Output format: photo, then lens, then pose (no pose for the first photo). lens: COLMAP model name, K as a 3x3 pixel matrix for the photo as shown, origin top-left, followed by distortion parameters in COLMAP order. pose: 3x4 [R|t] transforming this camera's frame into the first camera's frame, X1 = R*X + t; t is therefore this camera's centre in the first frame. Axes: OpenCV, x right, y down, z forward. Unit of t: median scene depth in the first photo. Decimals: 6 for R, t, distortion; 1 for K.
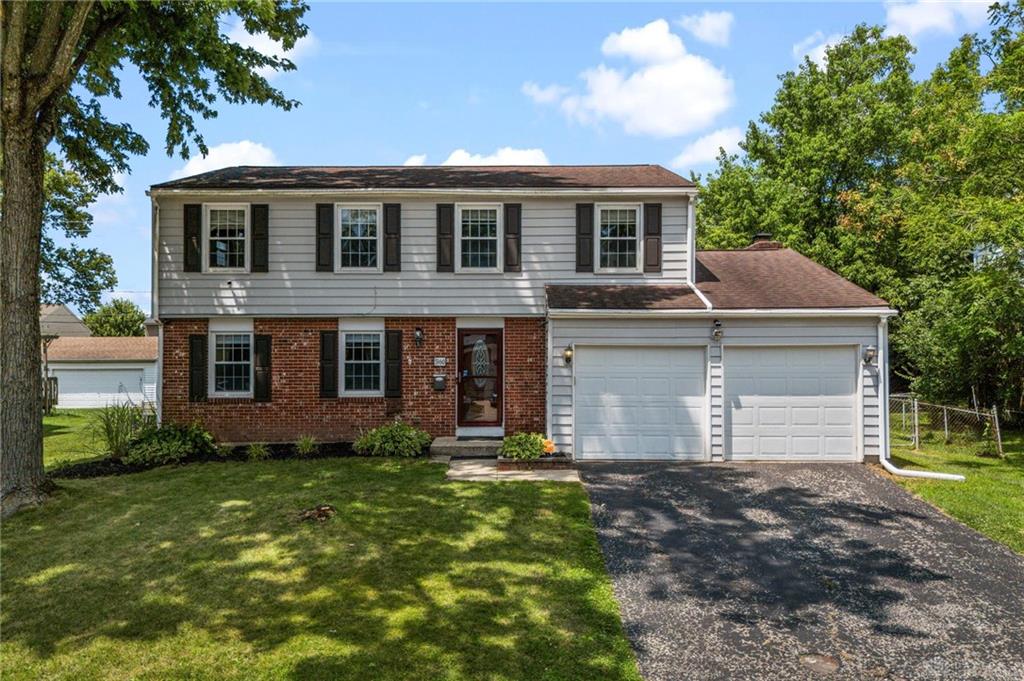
lens RADIAL K [[763.7, 0, 511.0], [0, 763.7, 336.3], [0, 0, 1]] dist [0.073466, -0.067842]
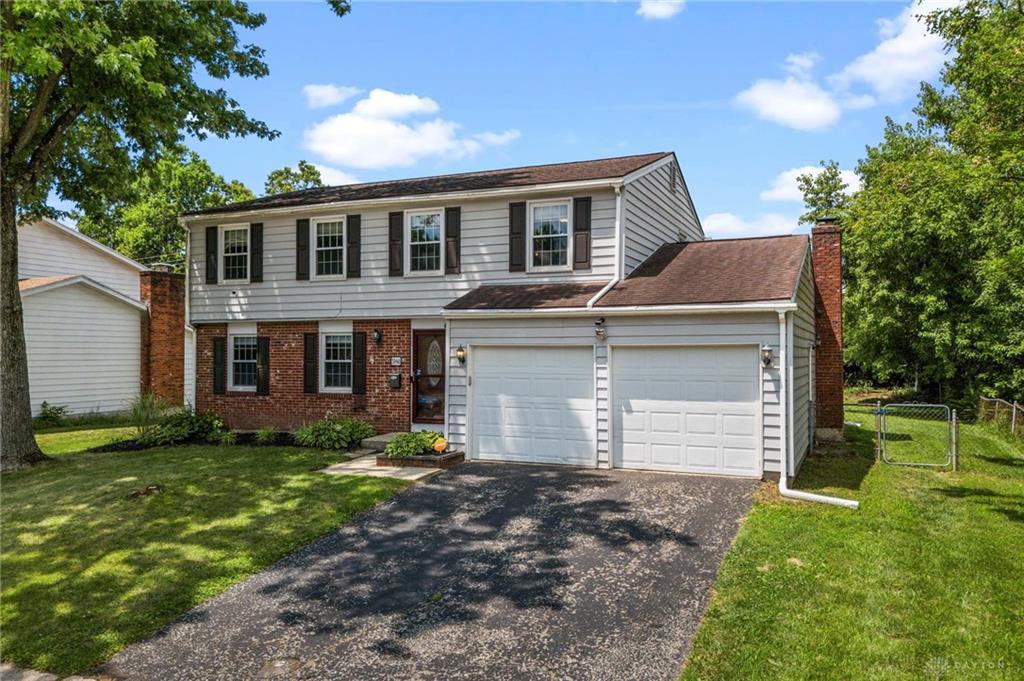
lens RADIAL K [[757.0, 0, 519.9], [0, 757.0, 340.2], [0, 0, 1]] dist [0.073951, -0.069902]
pose [[0.928140, -0.004964, -0.372199, 0.463057], [0.008166, 0.999942, 0.007025, -0.001980], [0.372143, -0.009560, 0.928126, 0.088512]]
